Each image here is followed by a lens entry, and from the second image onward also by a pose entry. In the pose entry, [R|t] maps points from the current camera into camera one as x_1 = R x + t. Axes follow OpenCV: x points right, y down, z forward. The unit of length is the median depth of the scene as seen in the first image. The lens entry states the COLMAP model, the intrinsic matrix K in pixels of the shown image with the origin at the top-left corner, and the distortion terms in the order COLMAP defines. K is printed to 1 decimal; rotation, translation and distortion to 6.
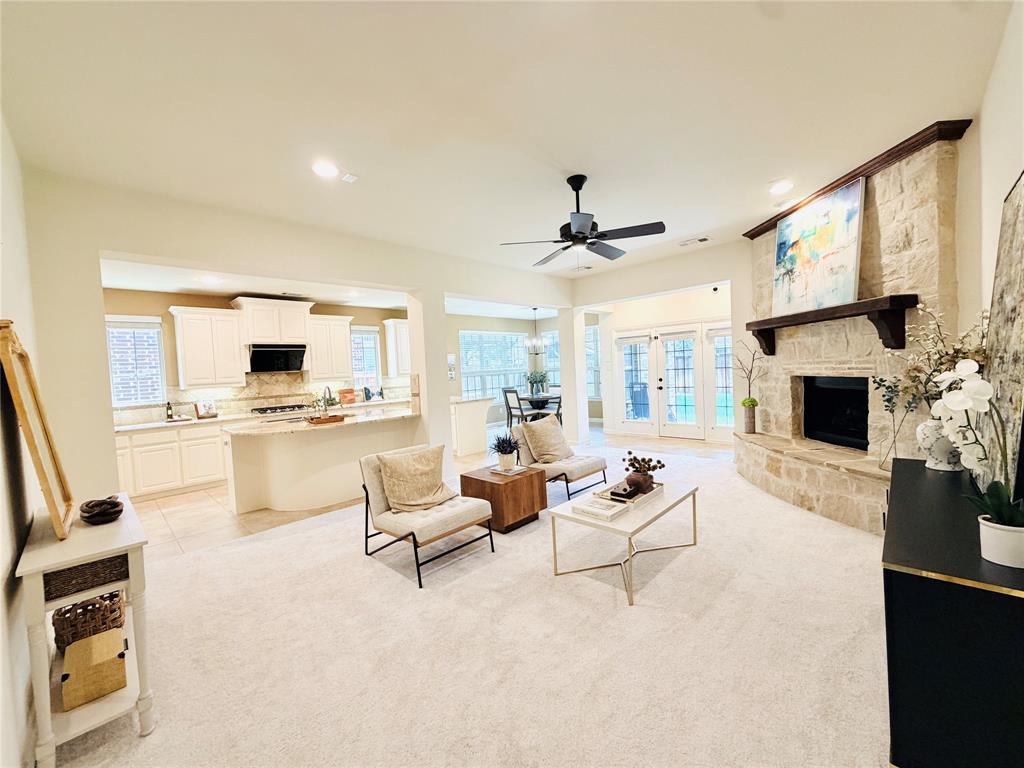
lens RADIAL K [[407.8, 0, 512.0], [0, 407.8, 384.0], [0, 0, 1]] dist [-0.000107, 0.000050]
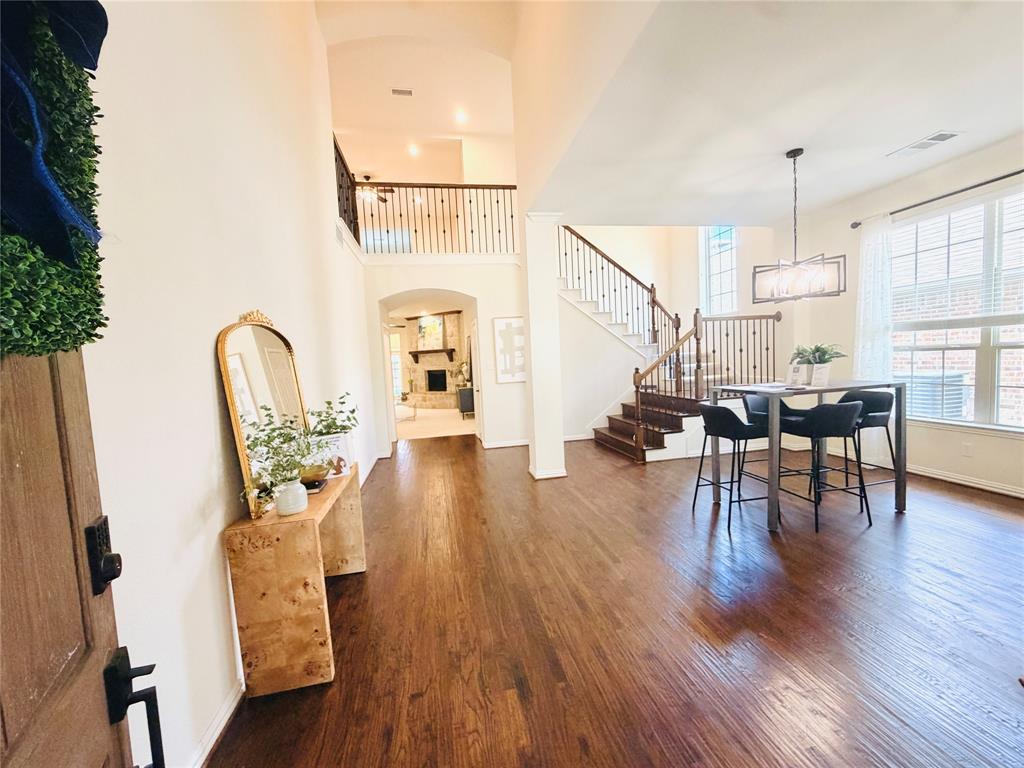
lens RADIAL K [[407.8, 0, 512.0], [0, 407.8, 384.0], [0, 0, 1]] dist [-0.000107, 0.000050]
pose [[0.573992, -0.035493, 0.818091, -1.524416], [0.055933, 0.998426, 0.004073, 0.112090], [-0.816948, 0.043421, 0.575074, -1.349888]]
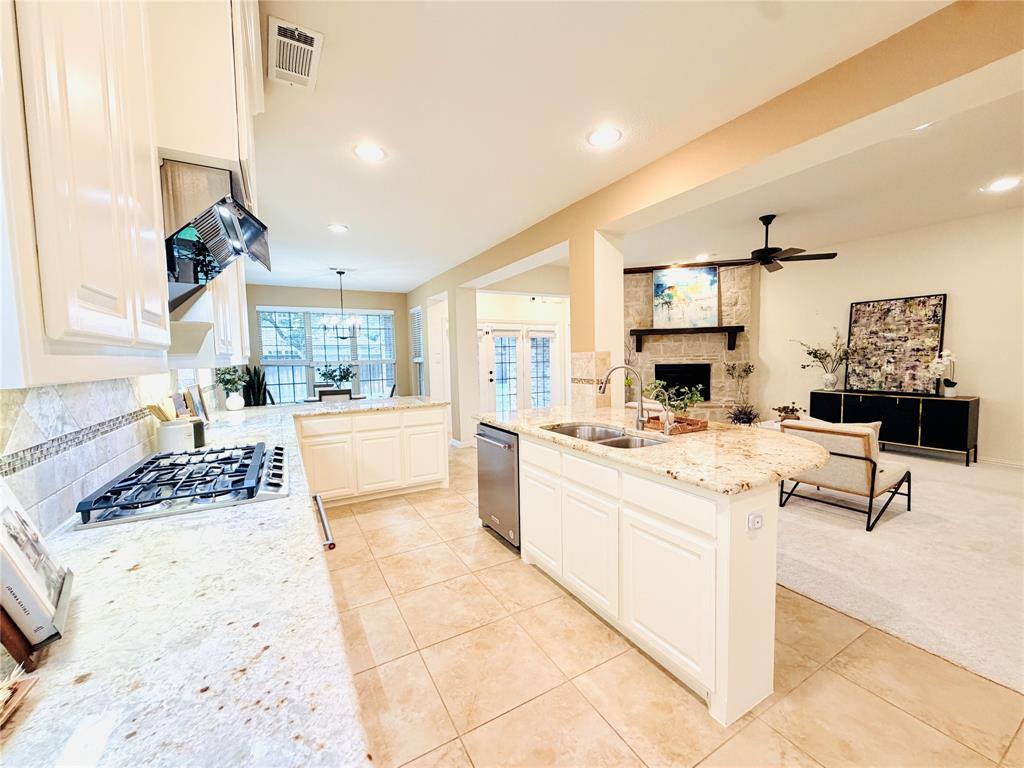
lens RADIAL K [[407.8, 0, 512.0], [0, 407.8, 384.0], [0, 0, 1]] dist [-0.000107, 0.000050]
pose [[0.281277, -0.022394, 0.959365, -1.206375], [0.041730, 0.999067, 0.011086, 0.019180], [-0.958719, 0.036916, 0.281949, 1.212493]]
